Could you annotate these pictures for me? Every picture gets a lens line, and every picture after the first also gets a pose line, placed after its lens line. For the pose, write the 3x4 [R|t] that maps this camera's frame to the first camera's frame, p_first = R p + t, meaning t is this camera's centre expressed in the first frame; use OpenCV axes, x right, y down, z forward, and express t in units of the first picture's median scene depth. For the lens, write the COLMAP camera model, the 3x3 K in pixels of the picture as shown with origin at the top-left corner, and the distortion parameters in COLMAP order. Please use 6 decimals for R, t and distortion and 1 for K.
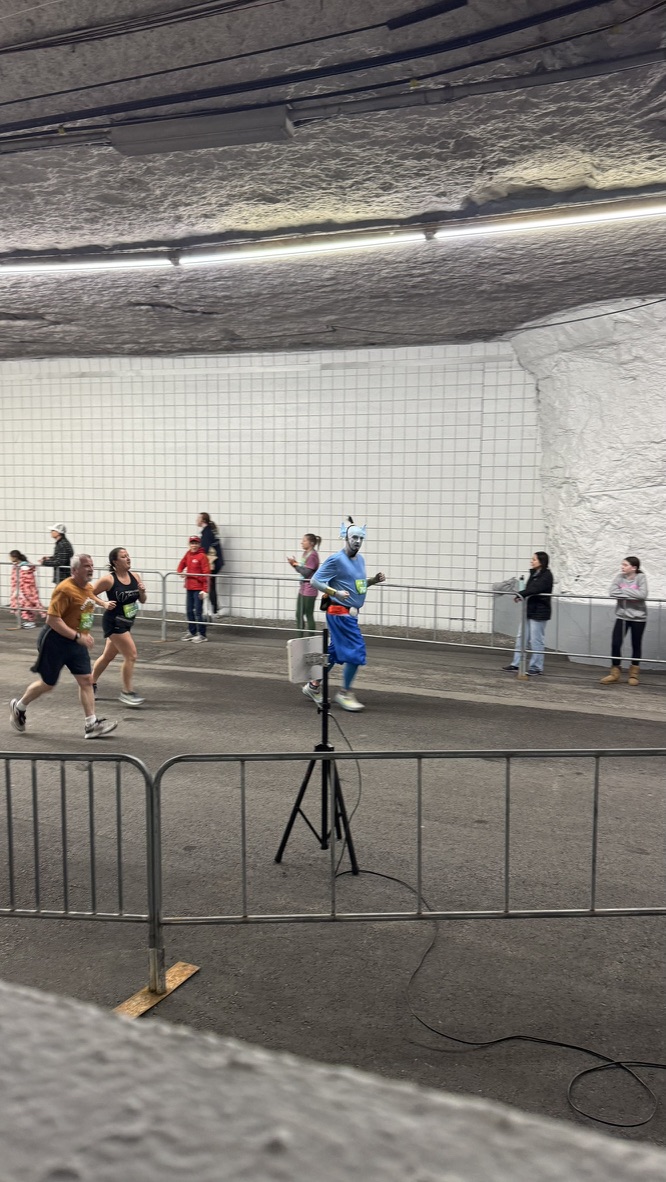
lens RADIAL K [[890.8, 0, 324.0], [0, 890.8, 587.3], [0, 0, 1]] dist [0.179492, -0.121193]
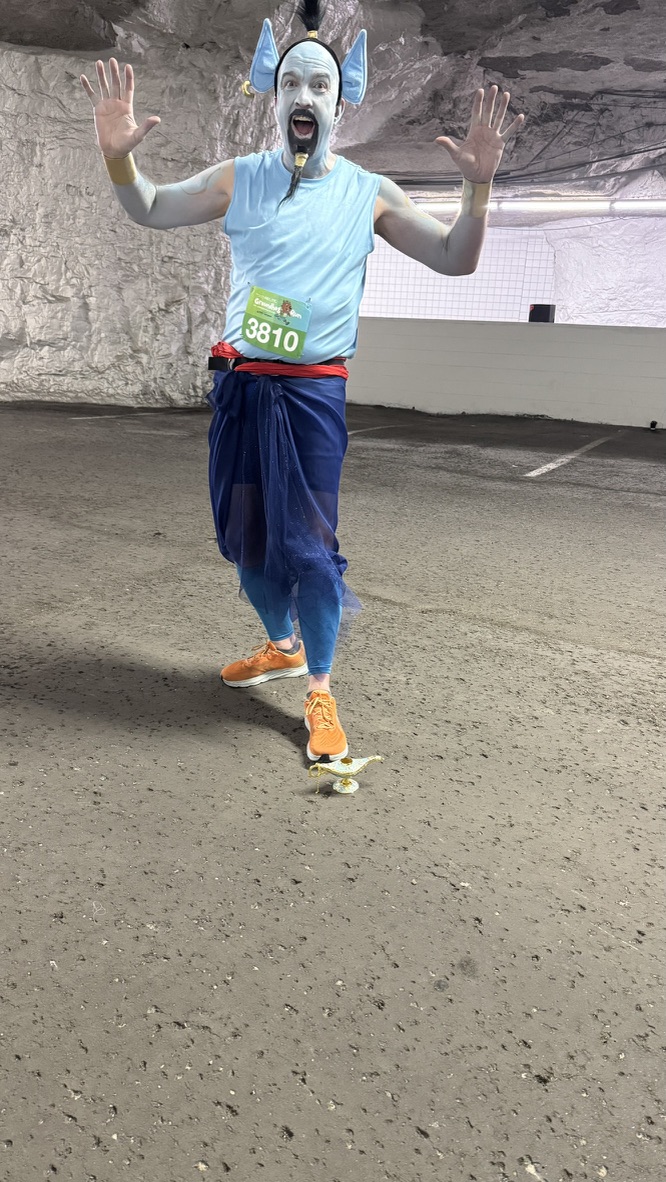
lens RADIAL K [[890.8, 0, 340.5], [0, 890.8, 560.5], [0, 0, 1]] dist [0.179492, -0.121193]
pose [[0.997358, 0.059552, -0.041601, -0.090686], [-0.051486, 0.983482, 0.173528, 0.096307], [0.051247, -0.170928, 0.983950, -0.984008]]
